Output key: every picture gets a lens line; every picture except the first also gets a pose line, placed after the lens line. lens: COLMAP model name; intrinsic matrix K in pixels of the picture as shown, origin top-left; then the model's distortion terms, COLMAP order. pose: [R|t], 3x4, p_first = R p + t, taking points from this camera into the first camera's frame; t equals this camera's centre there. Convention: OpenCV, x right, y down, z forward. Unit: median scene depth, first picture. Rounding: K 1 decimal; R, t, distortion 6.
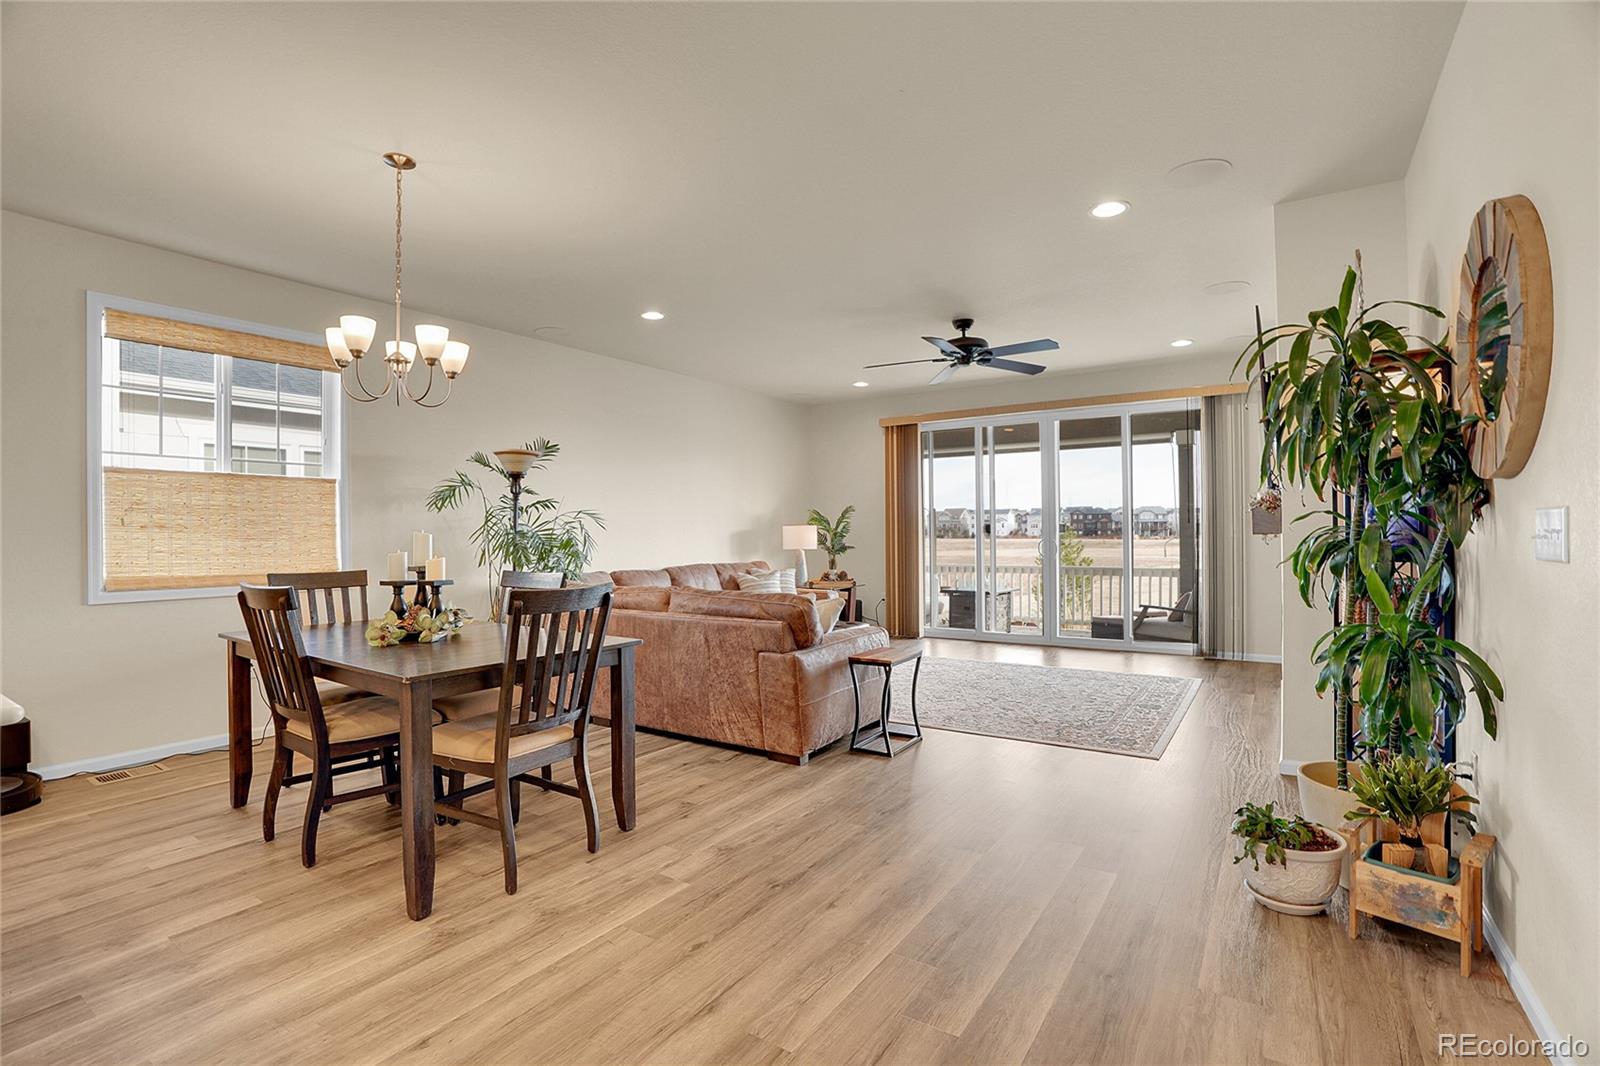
lens RADIAL K [[738.3, 0, 794.3], [0, 738.3, 535.7], [0, 0, 1]] dist [-0.073305, 0.028354]
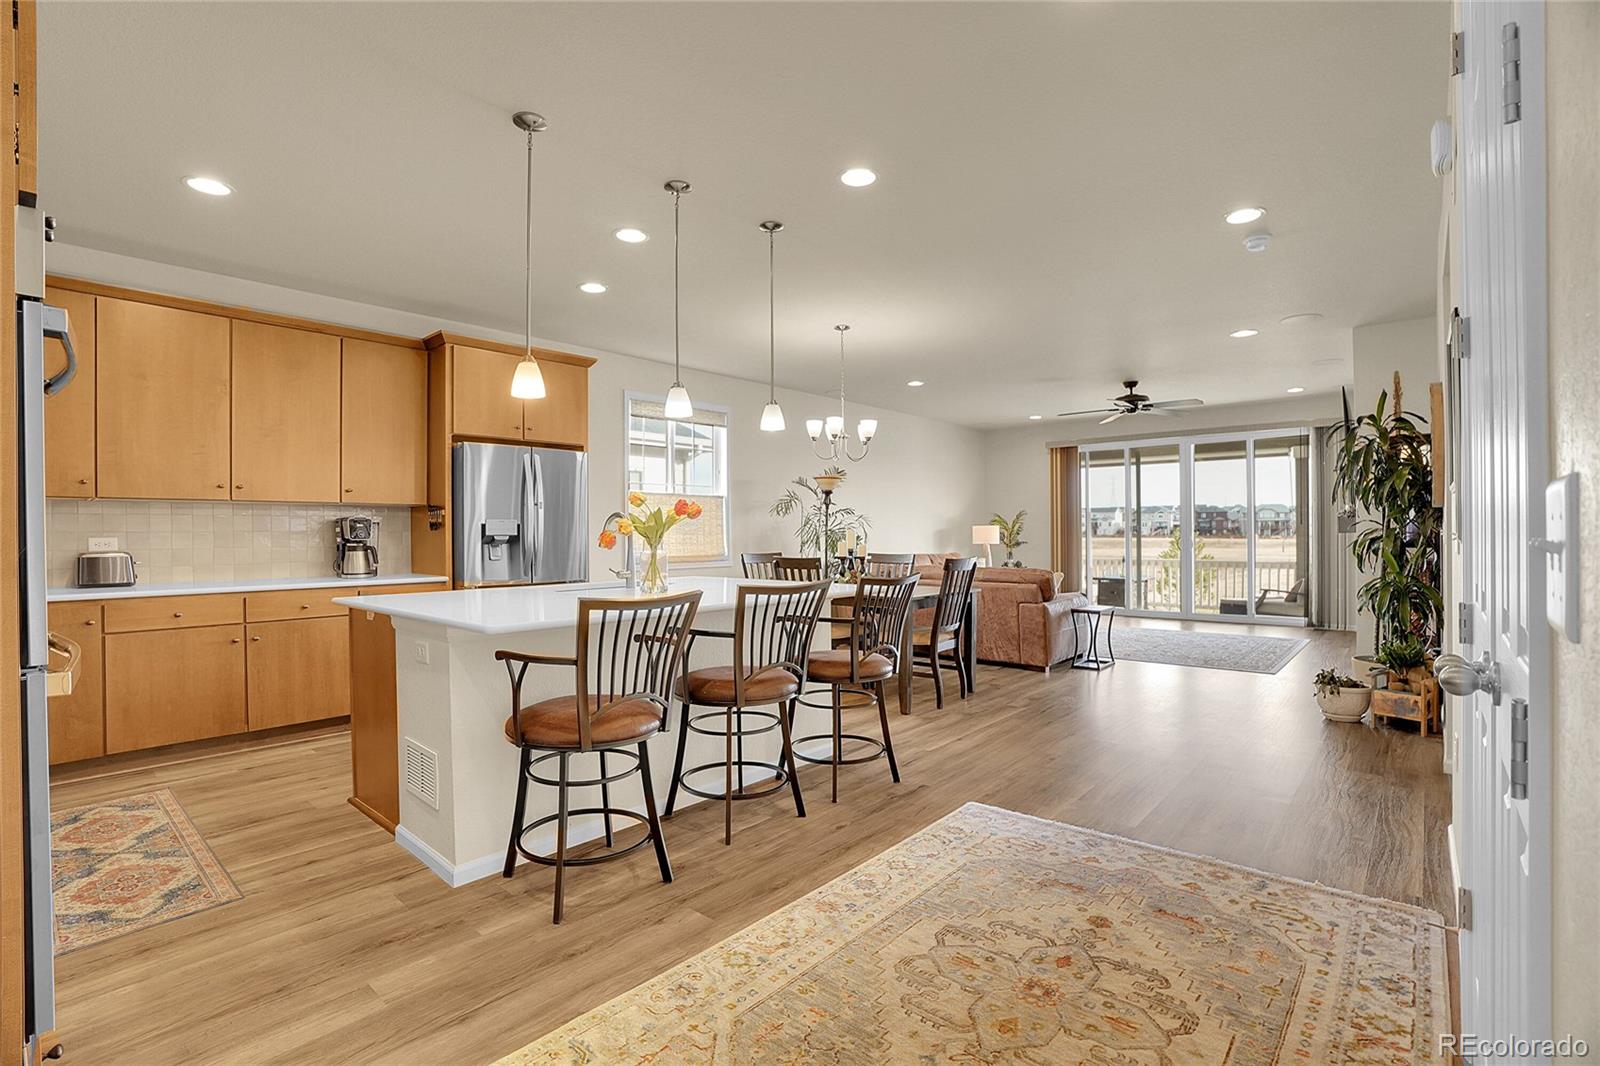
lens RADIAL K [[738.3, 0, 794.3], [0, 738.3, 535.7], [0, 0, 1]] dist [-0.073305, 0.028354]
pose [[0.991574, 0.002392, -0.129523, -0.179728], [-0.002110, 0.999995, 0.002312, 0.001932], [0.129528, -0.002019, 0.991574, -0.370542]]
